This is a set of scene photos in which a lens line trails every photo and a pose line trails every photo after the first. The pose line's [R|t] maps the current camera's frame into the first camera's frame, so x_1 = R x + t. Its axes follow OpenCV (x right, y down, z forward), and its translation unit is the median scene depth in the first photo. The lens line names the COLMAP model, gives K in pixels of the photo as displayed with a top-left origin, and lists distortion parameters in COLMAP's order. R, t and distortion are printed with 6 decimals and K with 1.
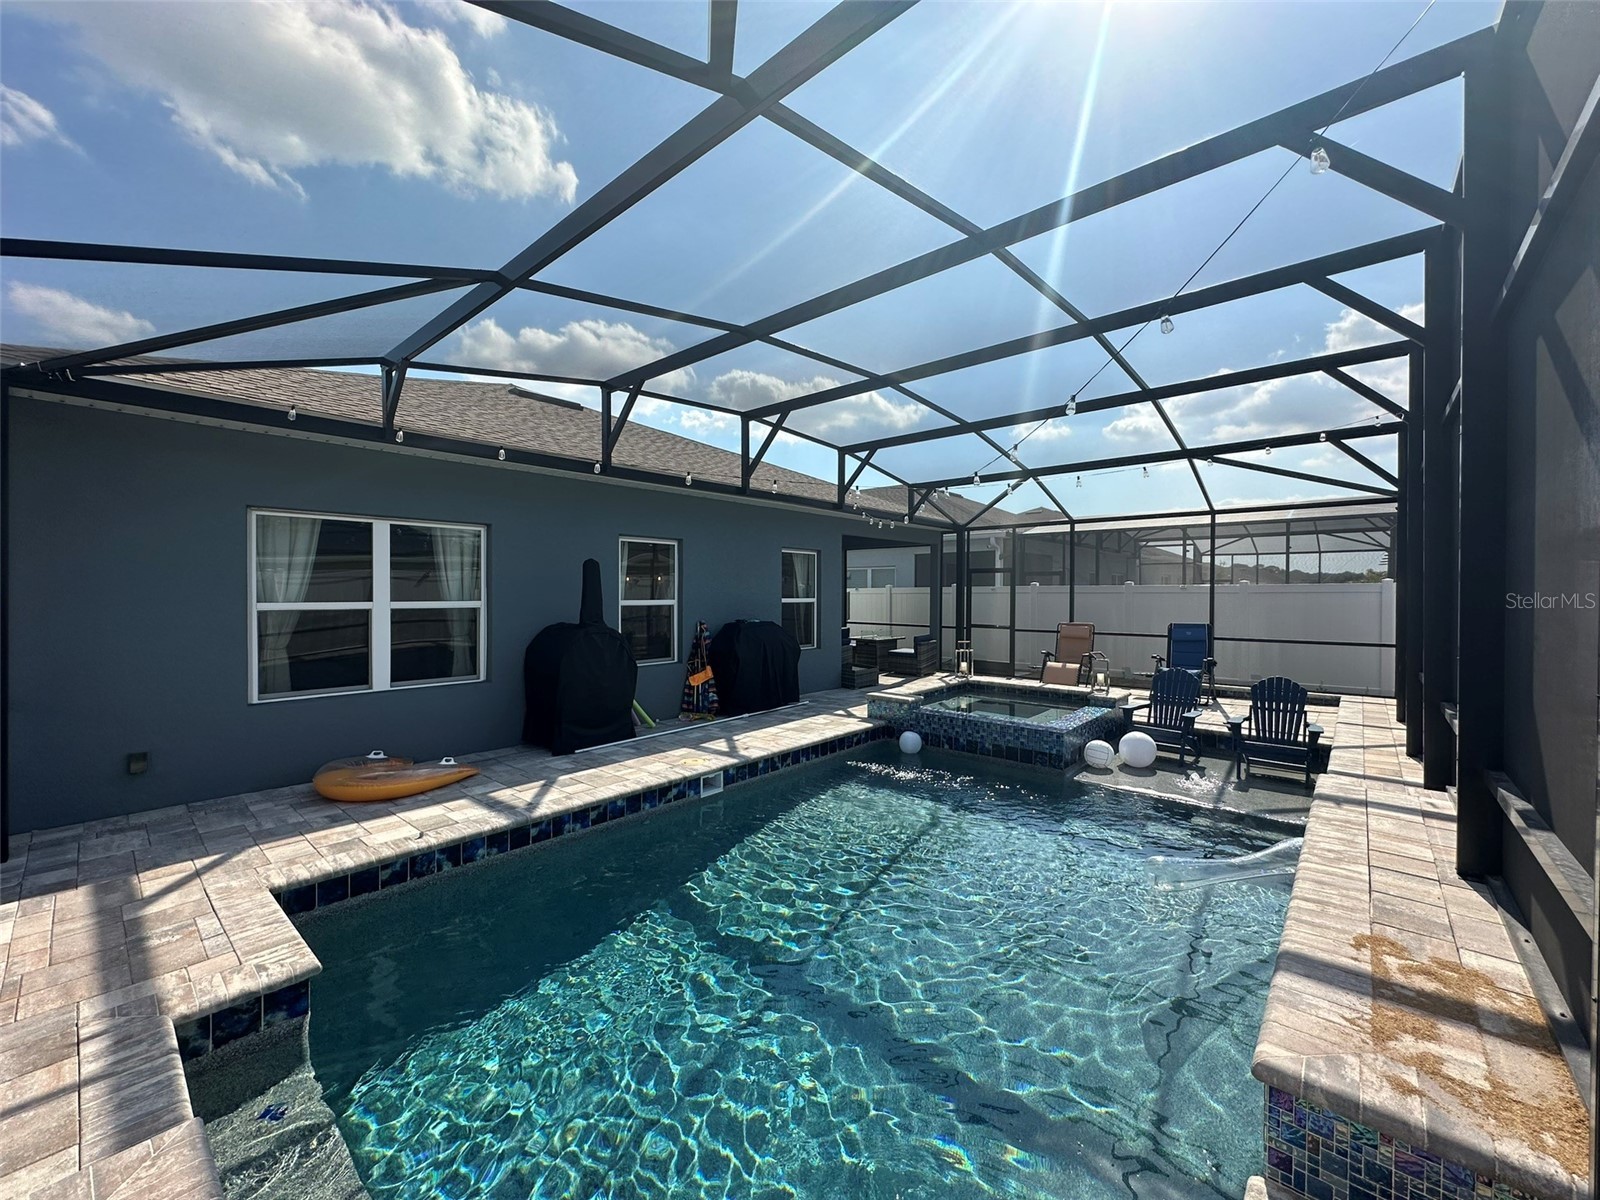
lens RADIAL K [[639.2, 0, 800.0], [0, 639.2, 596.8], [0, 0, 1]] dist [-0.005194, 0.000974]
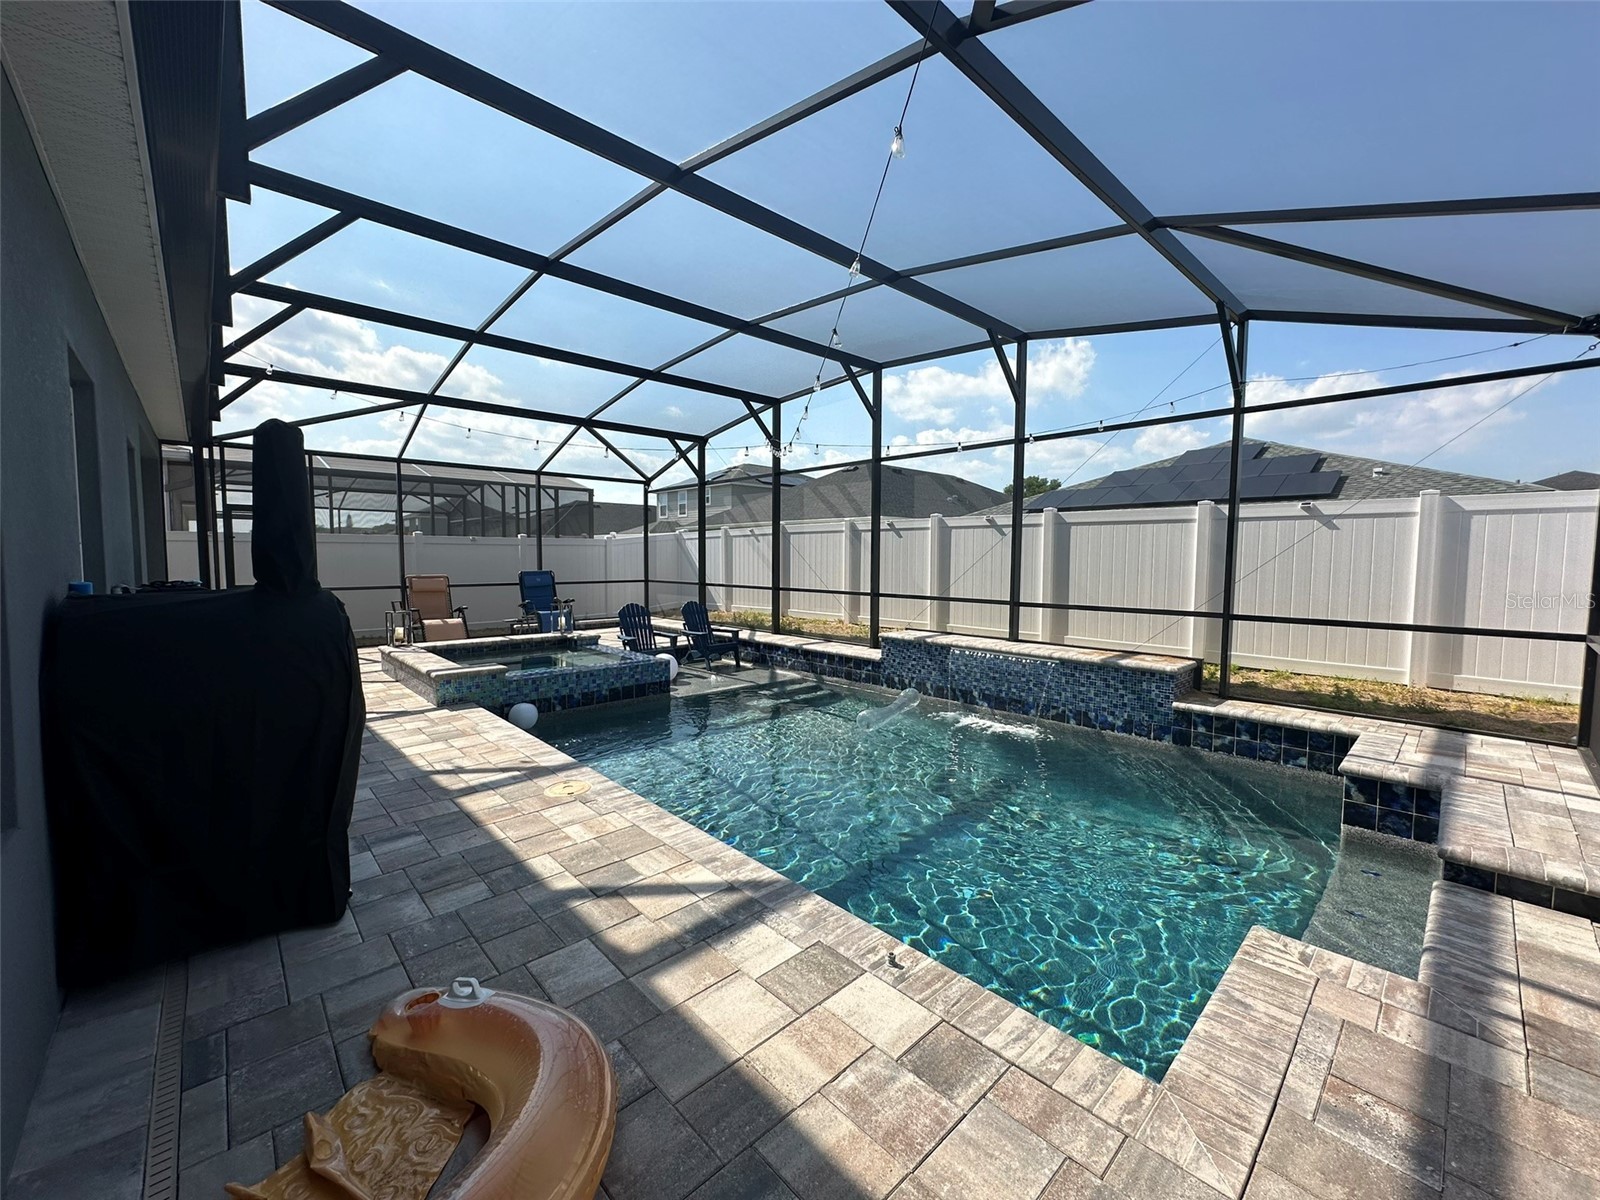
lens RADIAL K [[639.2, 0, 802.6], [0, 639.2, 598.1], [0, 0, 1]] dist [-0.005194, 0.000974]
pose [[0.095354, -0.067175, 0.993174, -0.691462], [0.003902, 0.997738, 0.067109, 0.024156], [-0.995436, -0.002524, 0.095400, 0.640376]]
